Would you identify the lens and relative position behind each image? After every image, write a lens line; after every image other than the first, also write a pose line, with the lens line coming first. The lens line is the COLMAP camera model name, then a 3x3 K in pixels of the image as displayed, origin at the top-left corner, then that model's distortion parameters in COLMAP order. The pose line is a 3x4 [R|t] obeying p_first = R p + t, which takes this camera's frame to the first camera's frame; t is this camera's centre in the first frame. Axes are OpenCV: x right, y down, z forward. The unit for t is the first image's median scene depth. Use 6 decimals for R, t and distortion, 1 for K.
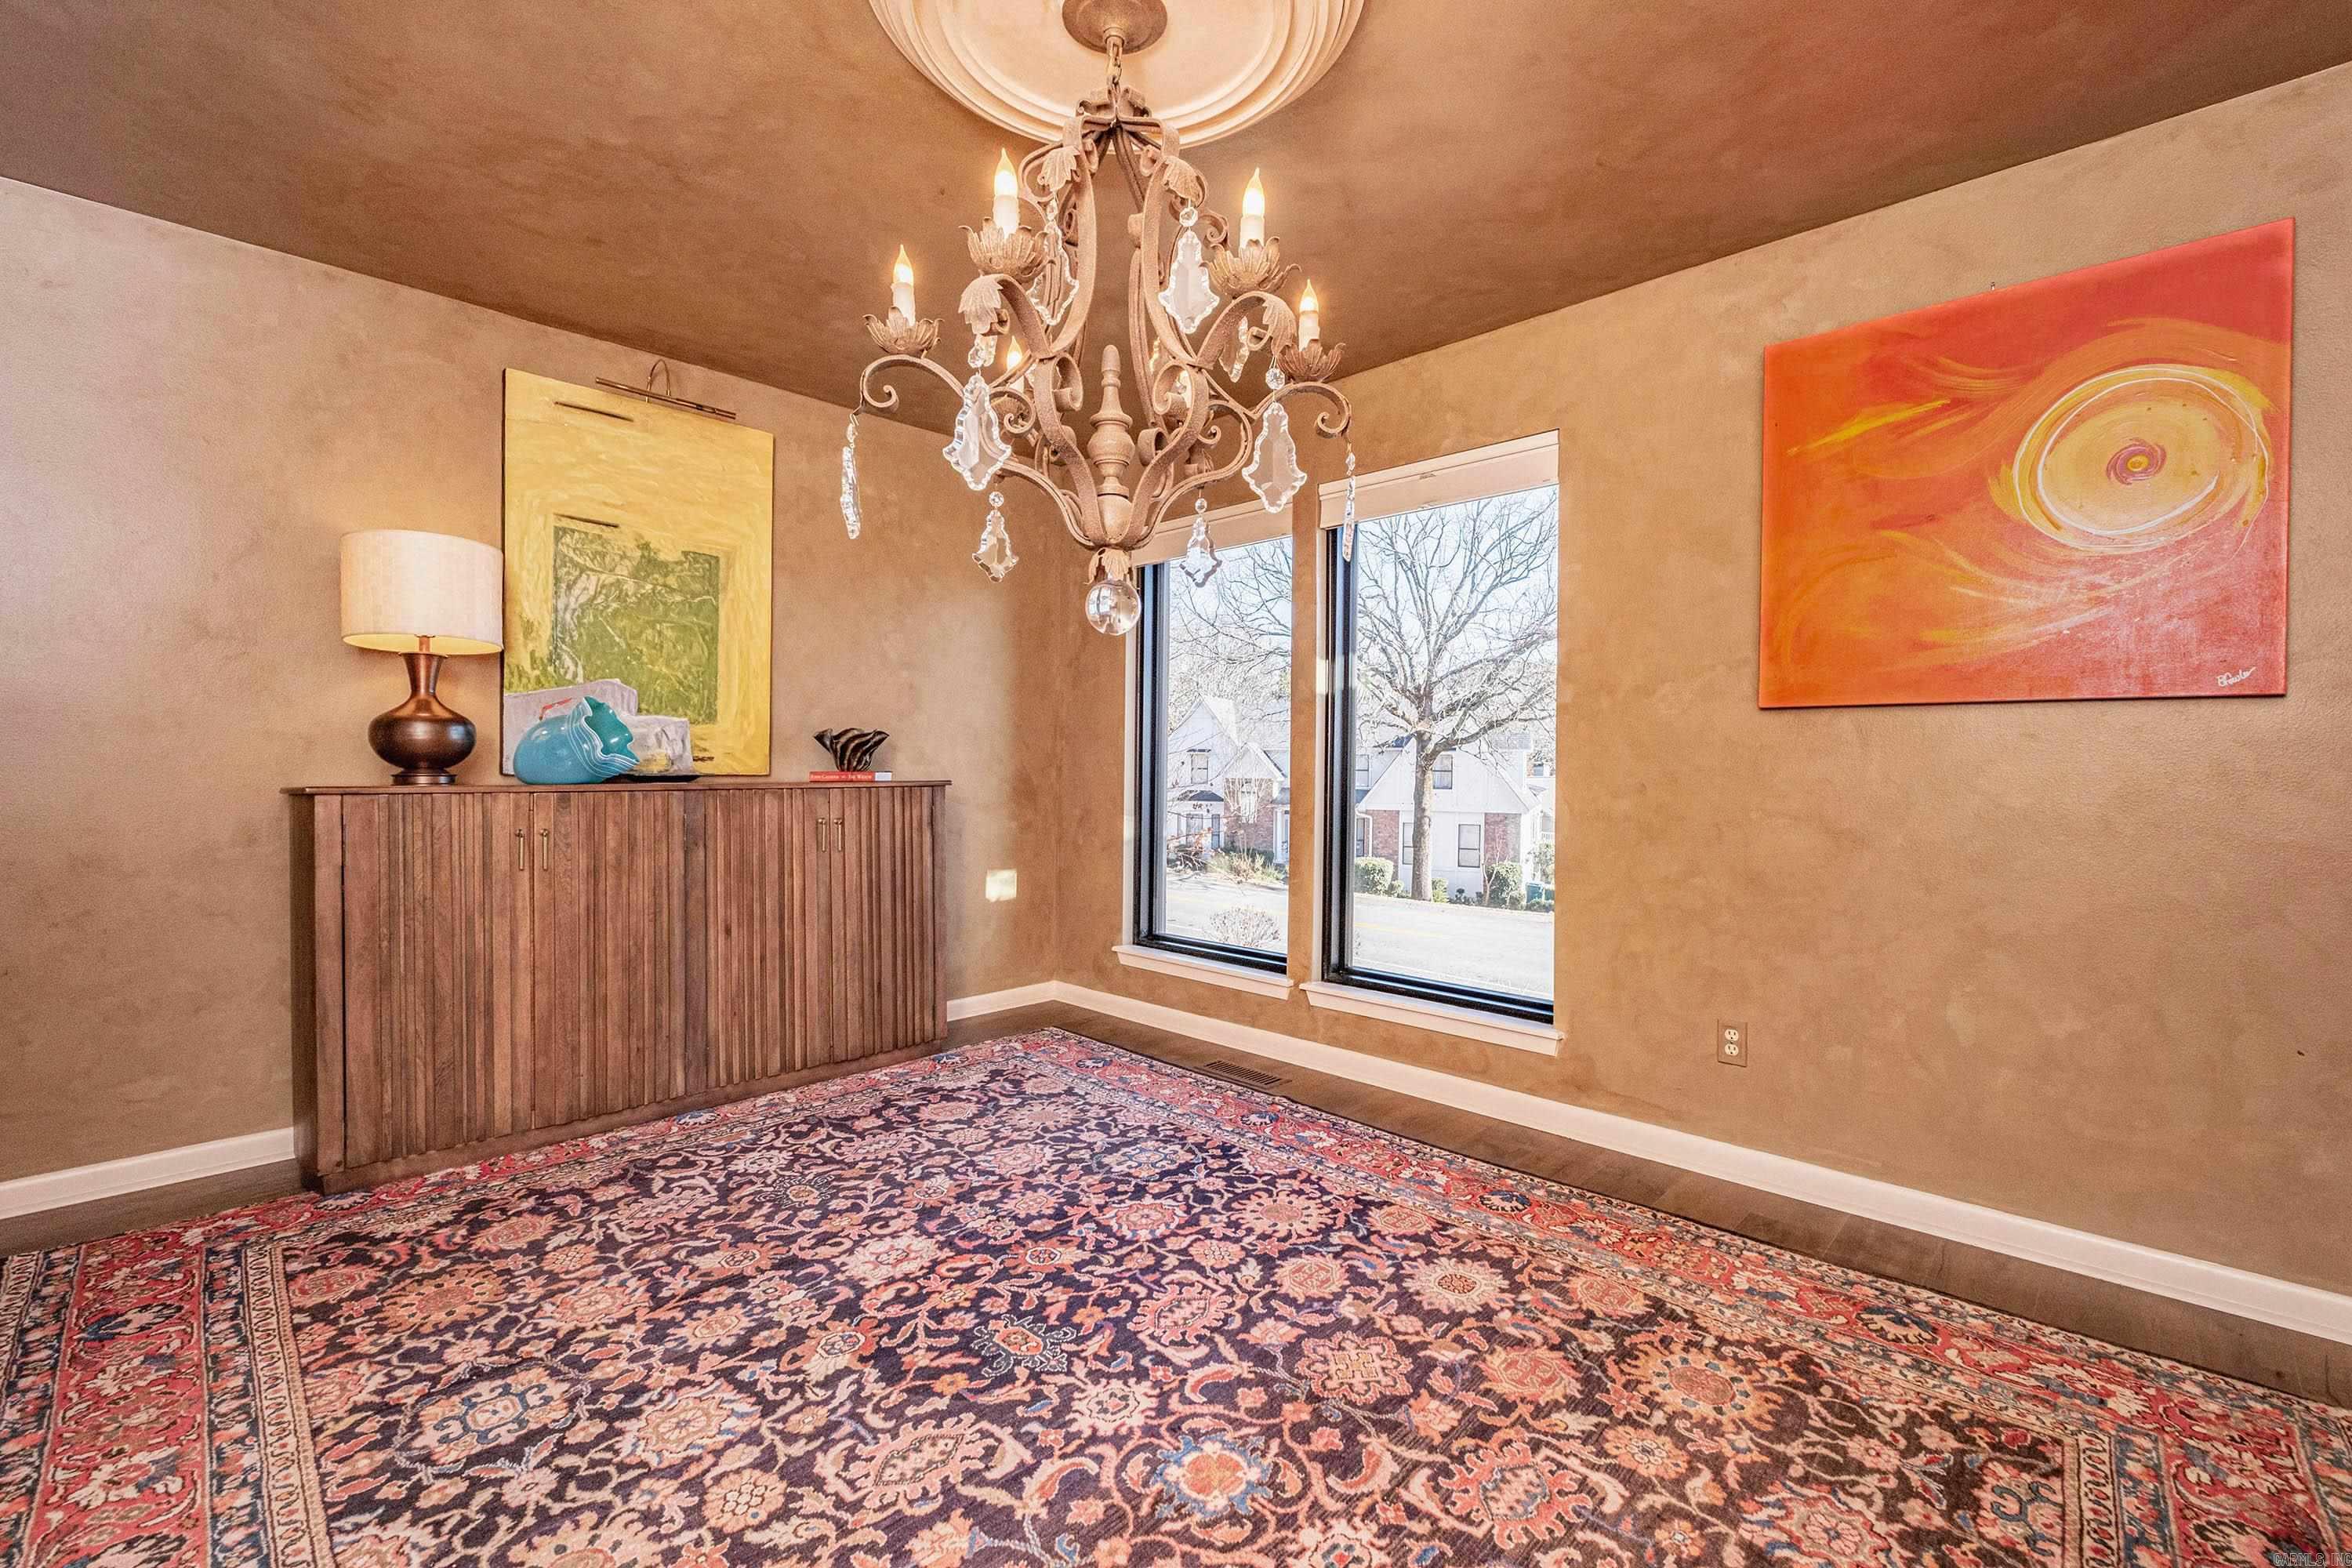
lens RADIAL K [[1008.0, 0, 1162.8], [0, 1008.0, 780.7], [0, 0, 1]] dist [0.001370, -0.006603]
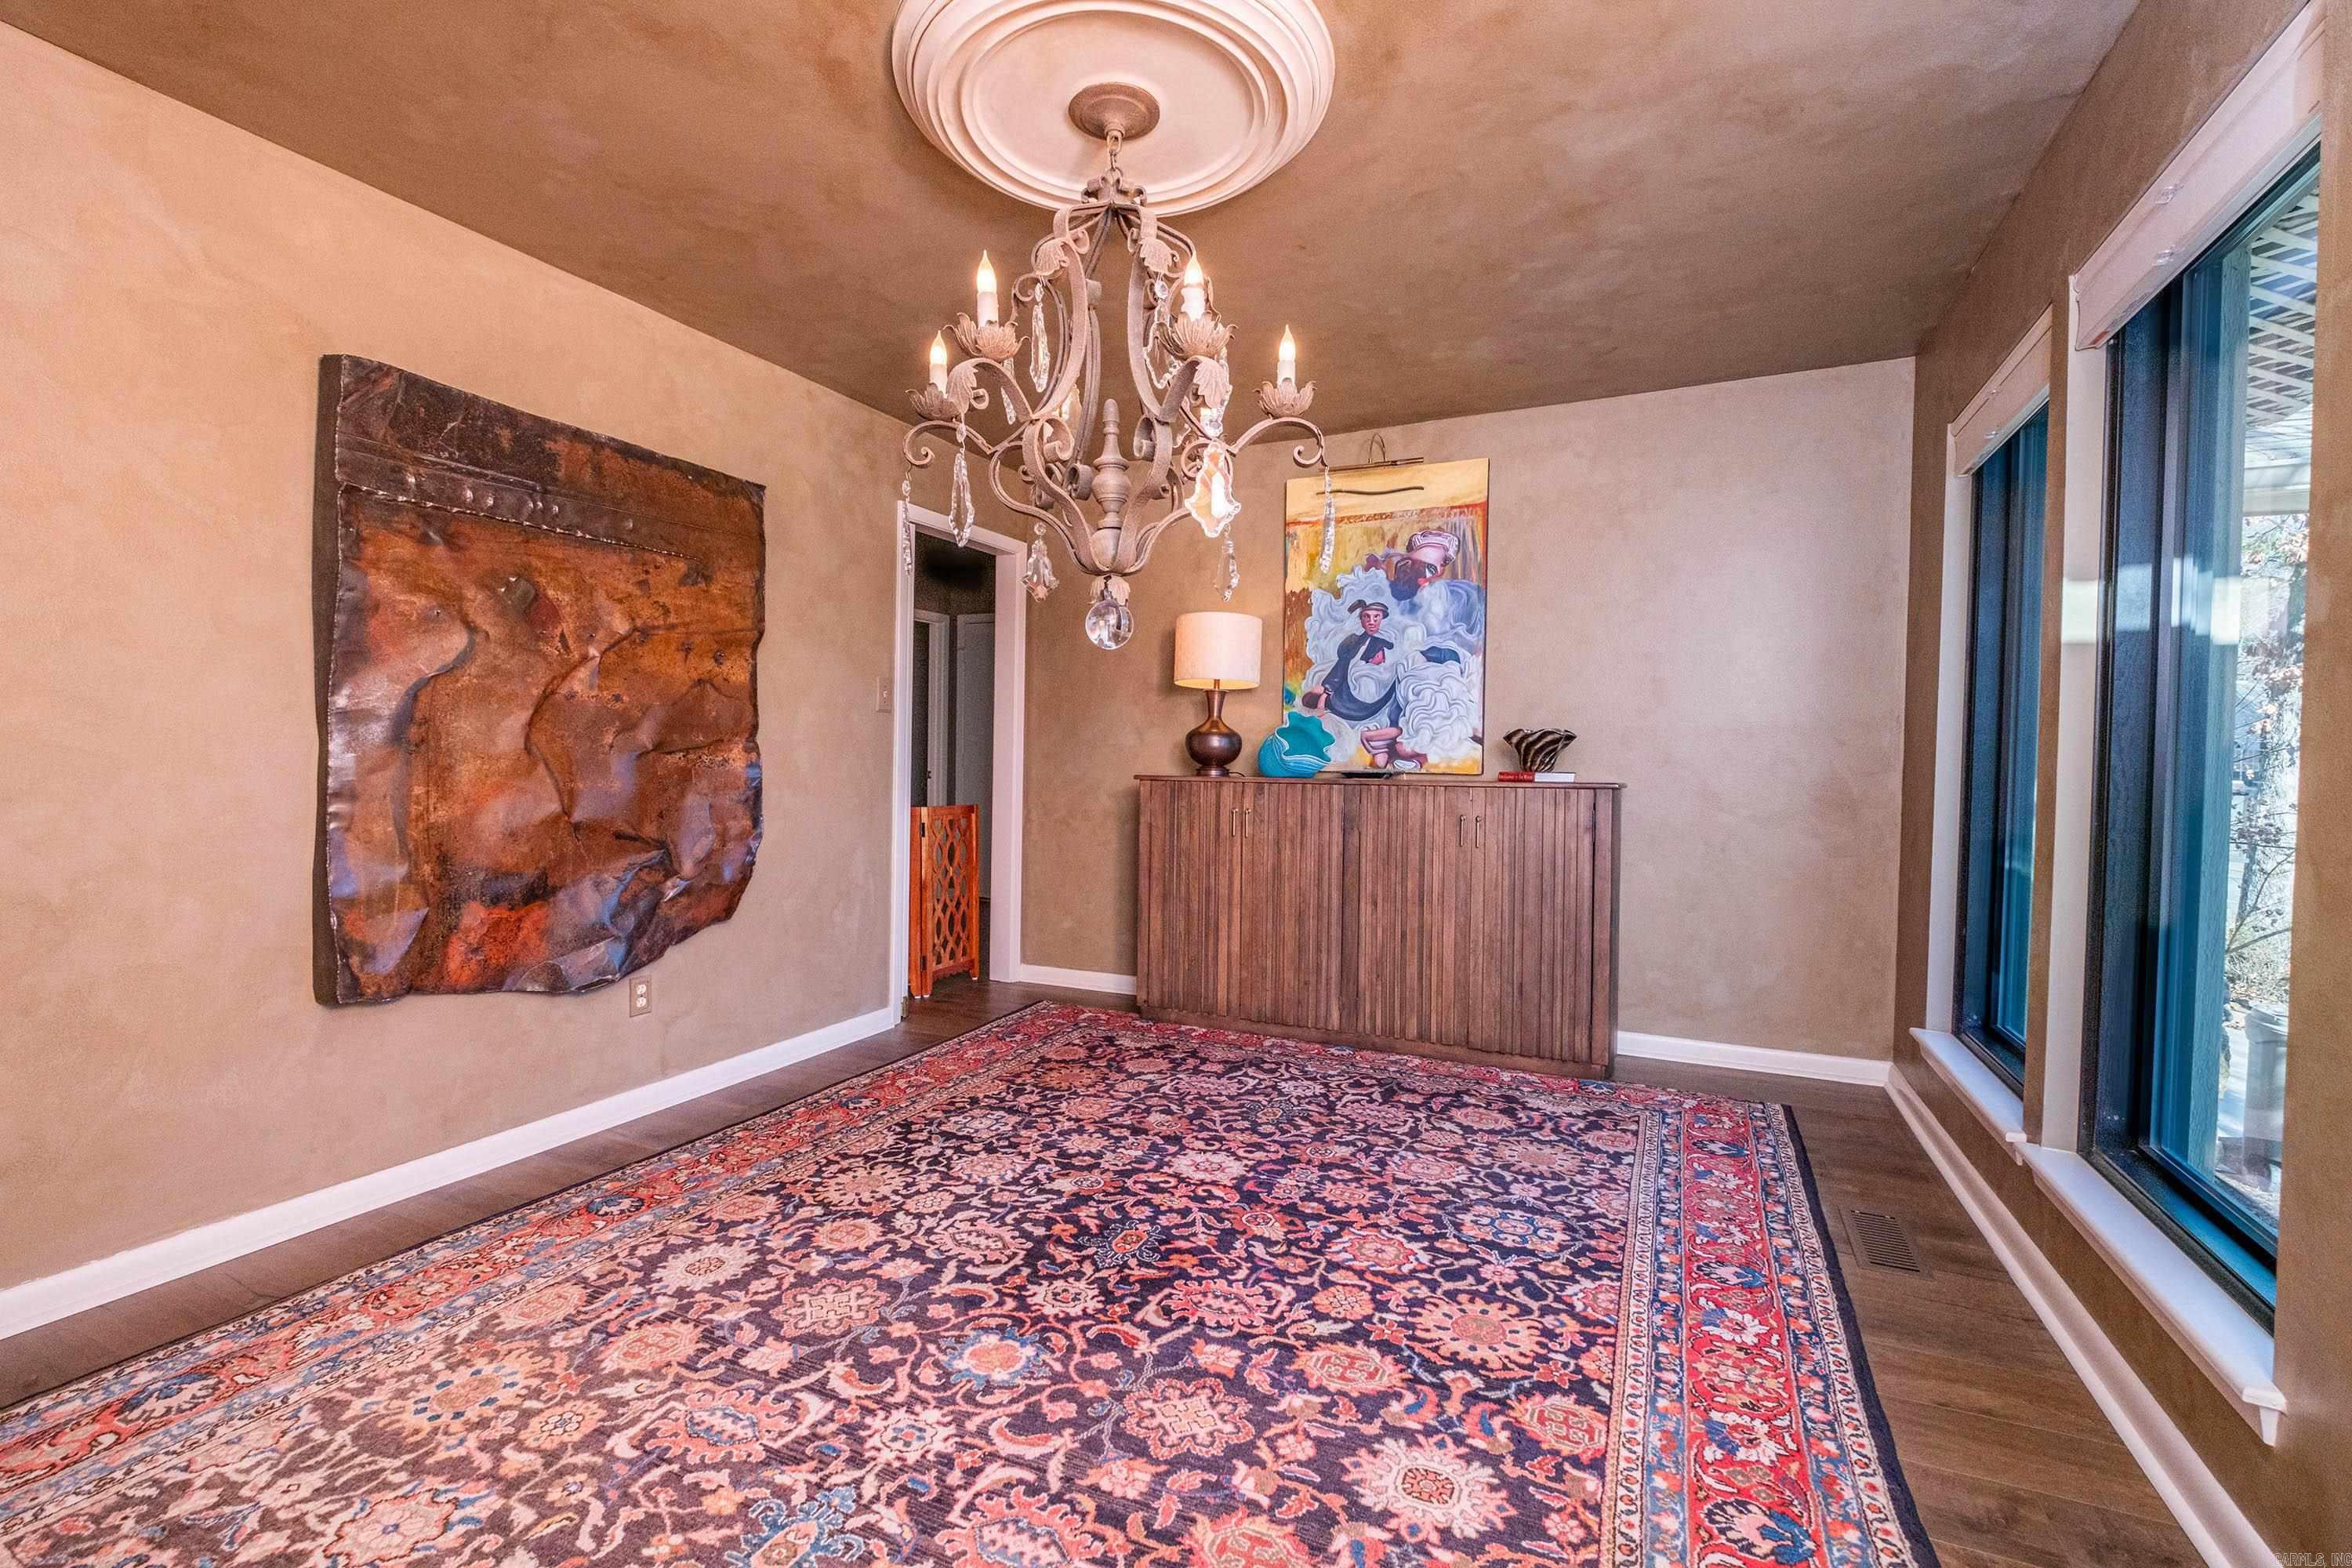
lens RADIAL K [[1008.0, 0, 1187.7], [0, 1008.0, 779.9], [0, 0, 1]] dist [0.001370, -0.006603]
pose [[0.330328, 0.019377, -0.943667, 0.778738], [-0.024548, 0.999627, 0.011933, -0.007386], [0.943547, 0.019223, 0.330680, 0.510296]]
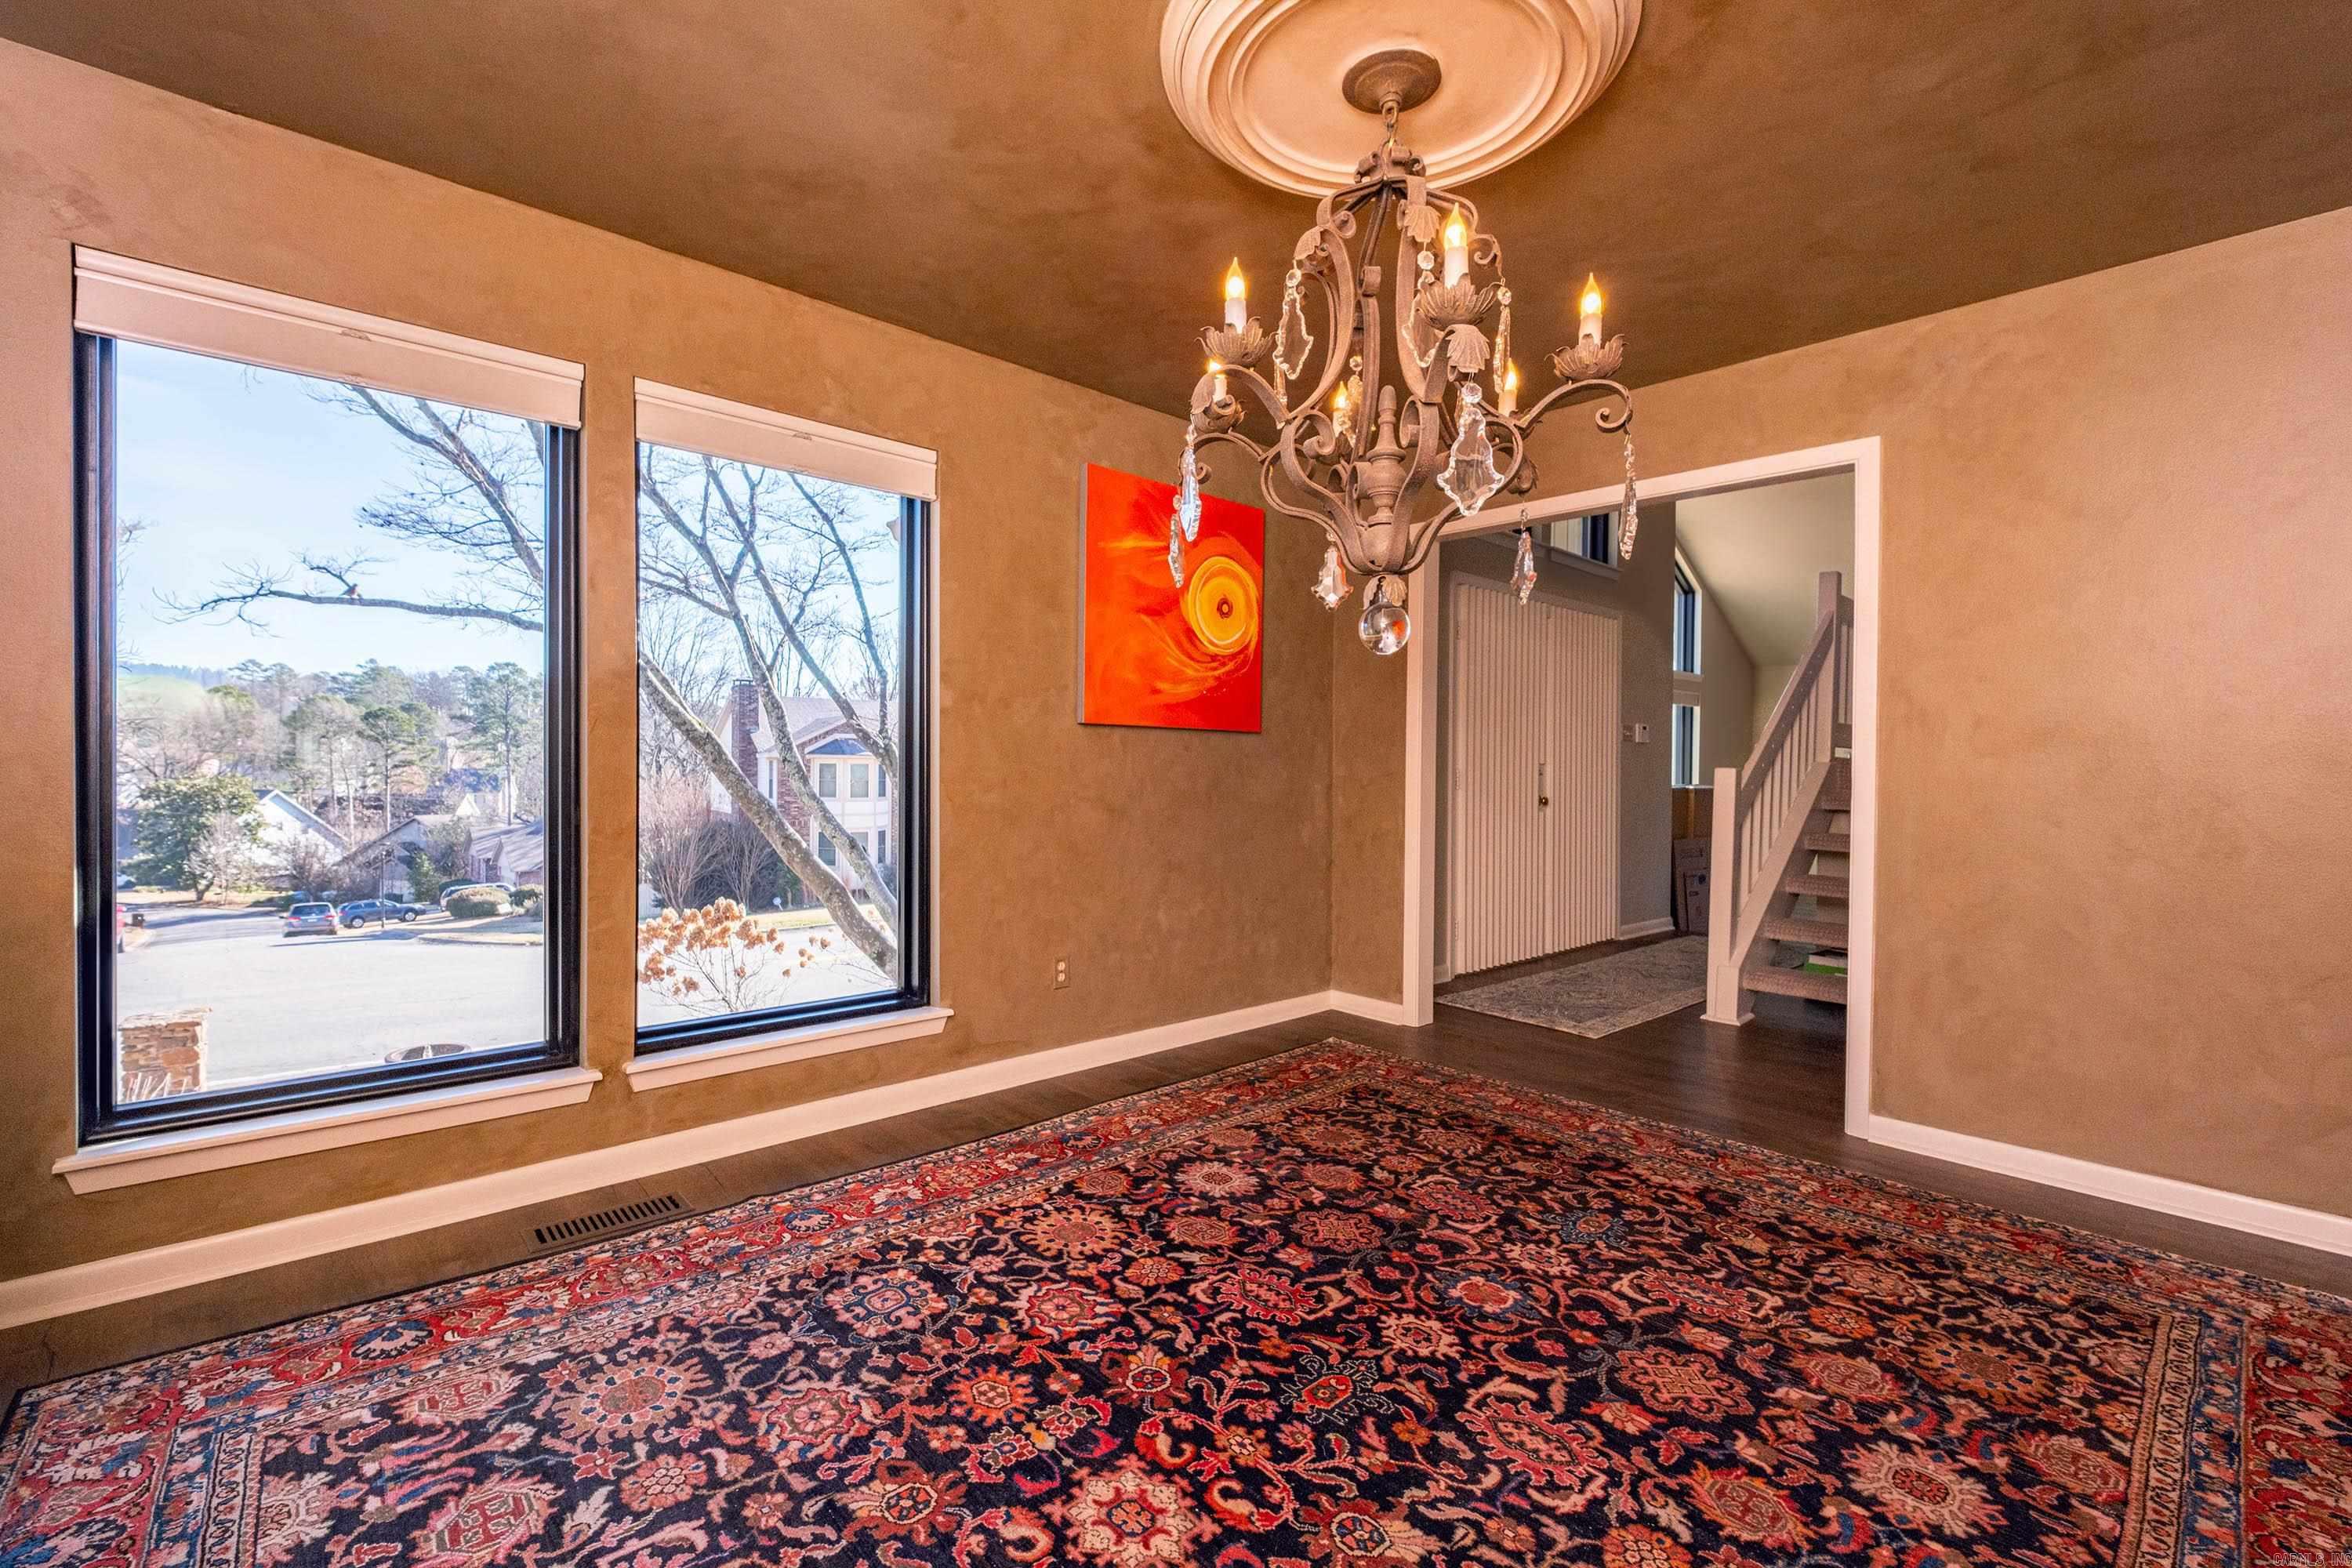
lens RADIAL K [[1008.0, 0, 1197.8], [0, 1008.0, 770.6], [0, 0, 1]] dist [0.001370, -0.006603]
pose [[0.039605, -0.008920, 0.999176, -0.828926], [0.006539, 0.999941, 0.008668, -0.018228], [-0.999194, 0.006191, 0.039661, 0.837574]]
